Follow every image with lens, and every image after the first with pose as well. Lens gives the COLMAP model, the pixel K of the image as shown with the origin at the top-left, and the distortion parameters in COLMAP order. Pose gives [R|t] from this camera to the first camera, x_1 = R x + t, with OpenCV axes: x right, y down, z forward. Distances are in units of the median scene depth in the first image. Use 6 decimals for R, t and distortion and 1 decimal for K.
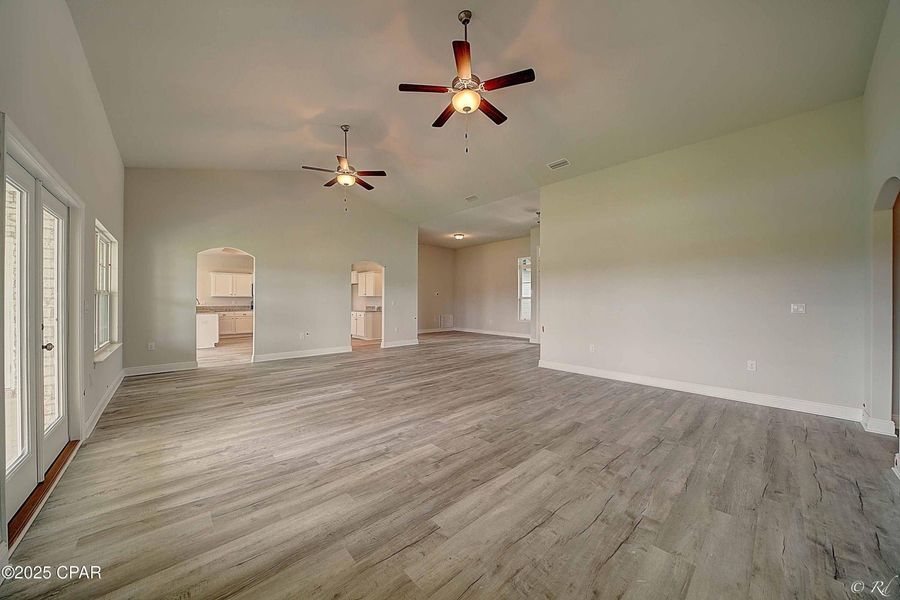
lens RADIAL K [[310.0, 0, 447.8], [0, 310.0, 300.4], [0, 0, 1]] dist [-0.011947, 0.000357]
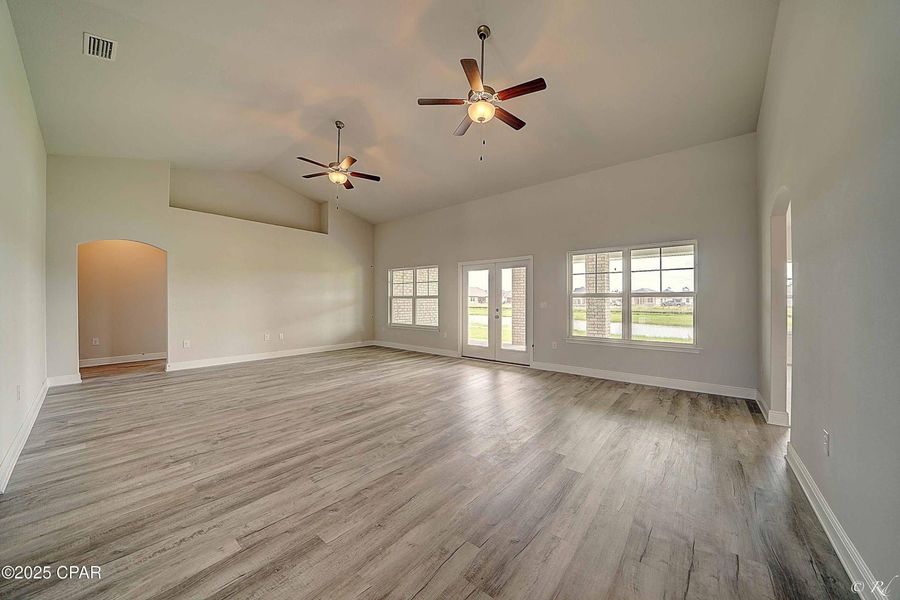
lens RADIAL K [[310.0, 0, 447.0], [0, 310.0, 299.8], [0, 0, 1]] dist [-0.011947, 0.000357]
pose [[-0.990991, -0.003544, -0.133880, -0.261075], [-0.002261, 0.999950, -0.009735, 0.006205], [0.133908, -0.009345, -0.990950, 2.416145]]
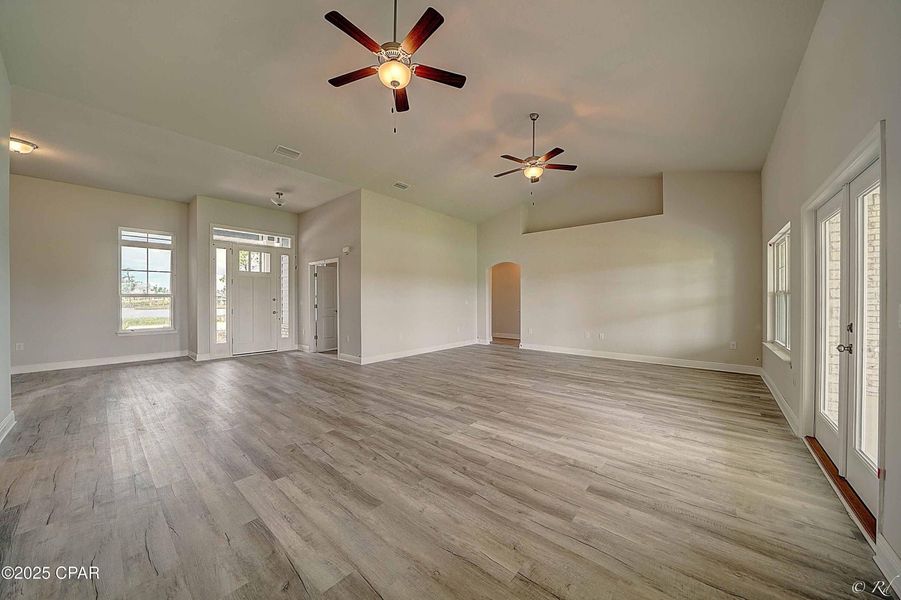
lens RADIAL K [[310.3, 0, 450.9], [0, 310.3, 299.3], [0, 0, 1]] dist [-0.011947, 0.000357]
pose [[-0.124949, 0.001461, 0.992162, -1.300595], [-0.004242, 0.999989, -0.002006, 0.000742], [-0.992154, -0.004460, -0.124942, 1.449826]]
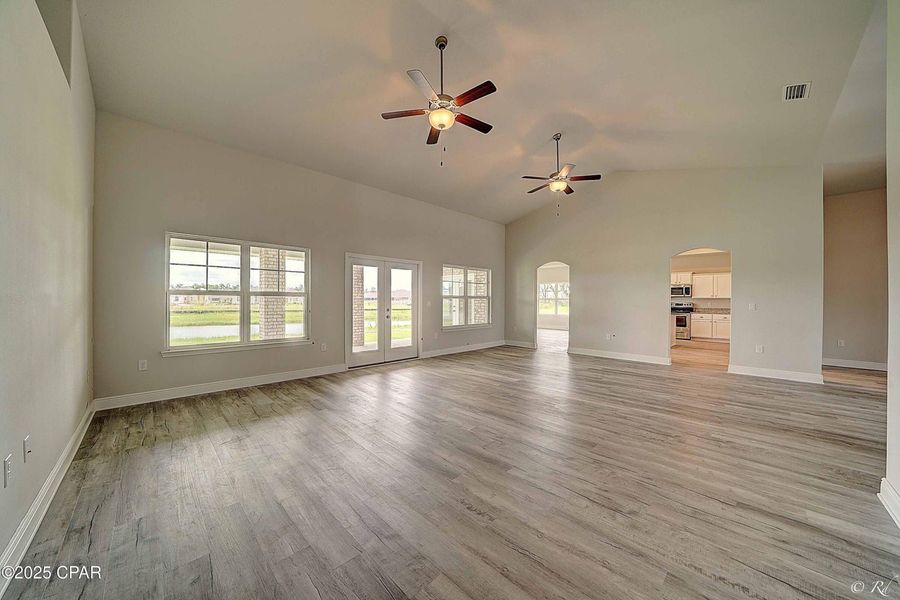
lens RADIAL K [[310.0, 0, 450.5], [0, 310.0, 301.4], [0, 0, 1]] dist [-0.011947, 0.000357]
pose [[0.044948, -0.000515, -0.998989, 1.038838], [-0.000796, 1.000000, -0.000551, 0.000328], [0.998989, 0.000820, 0.044947, 0.886769]]
